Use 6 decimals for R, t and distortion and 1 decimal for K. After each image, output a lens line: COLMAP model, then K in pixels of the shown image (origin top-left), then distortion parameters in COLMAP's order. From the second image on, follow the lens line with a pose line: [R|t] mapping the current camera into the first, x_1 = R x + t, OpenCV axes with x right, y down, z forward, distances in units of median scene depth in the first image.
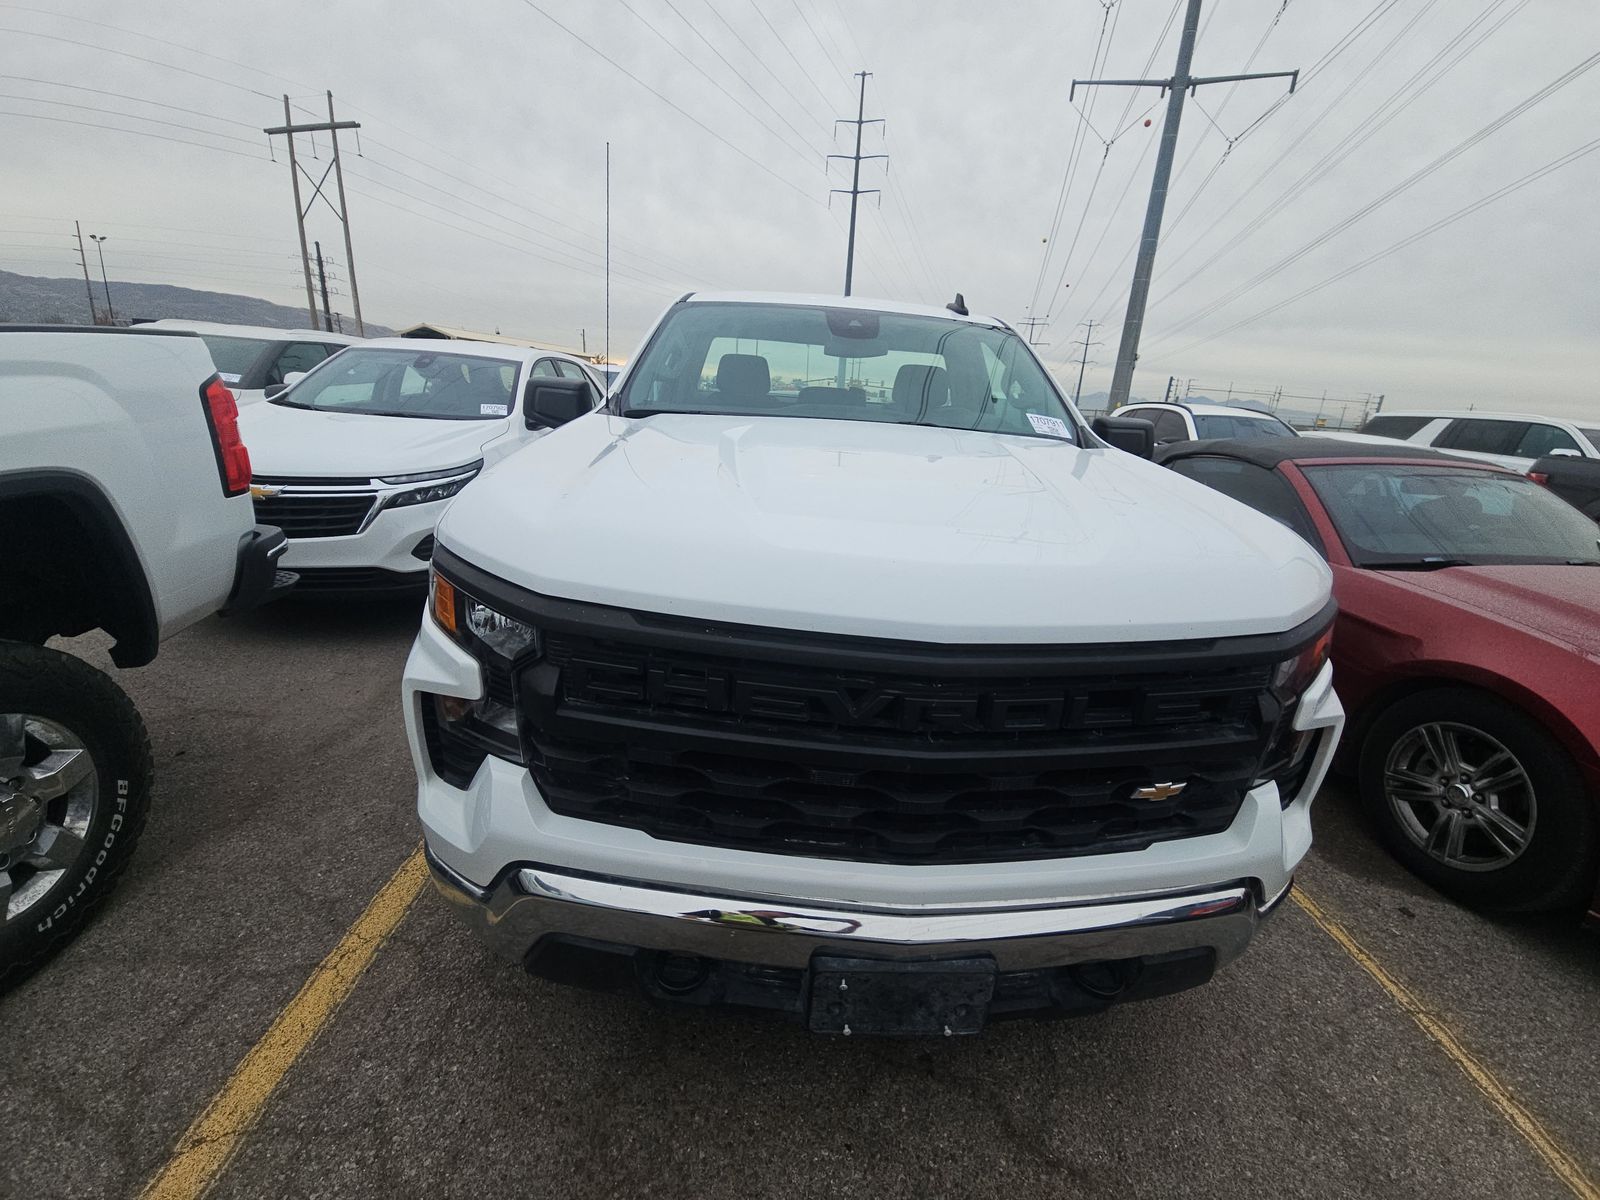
lens RADIAL K [[647.2, 0, 843.1], [0, 647.2, 589.7], [0, 0, 1]] dist [0.040753, -0.026808]
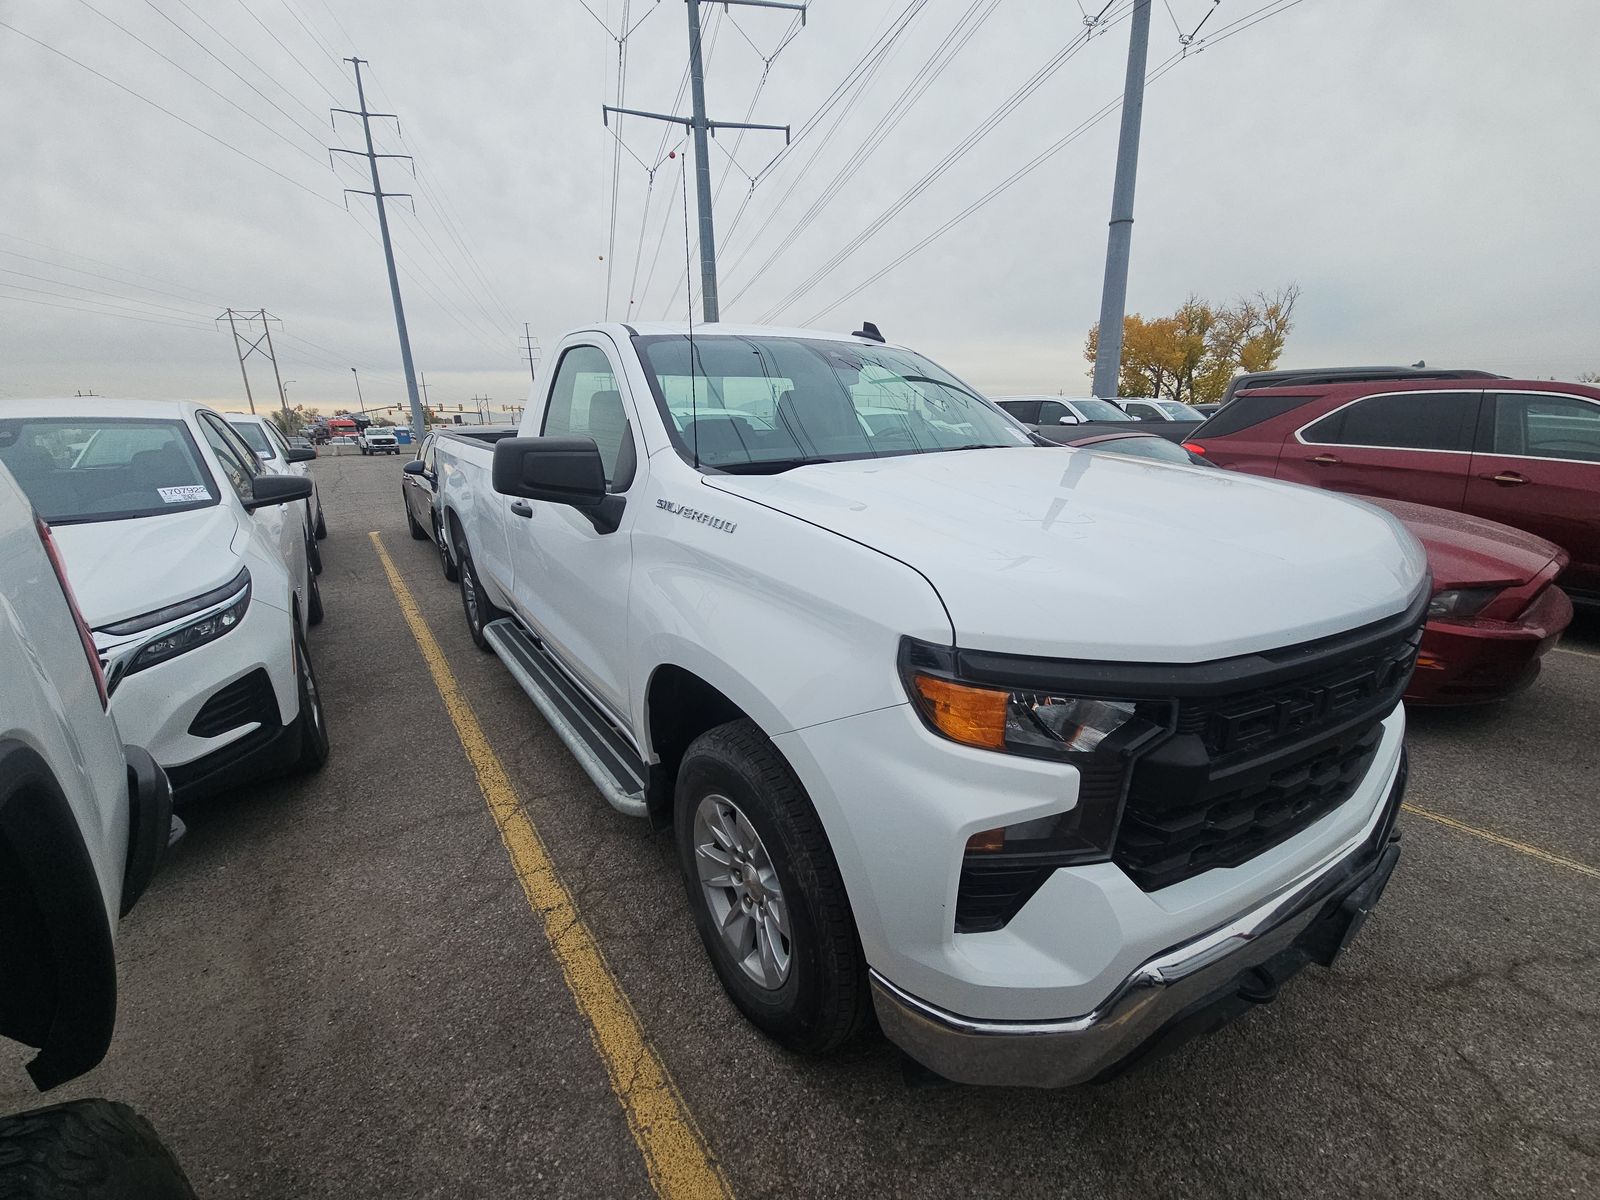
lens RADIAL K [[628.4, 0, 827.2], [0, 628.4, 588.2], [0, 0, 1]] dist [0.039377, -0.022574]
pose [[0.837558, -0.220440, 0.499902, -0.333356], [0.226502, 0.972754, 0.049462, -0.065050], [-0.497185, 0.071802, 0.864669, 0.115751]]
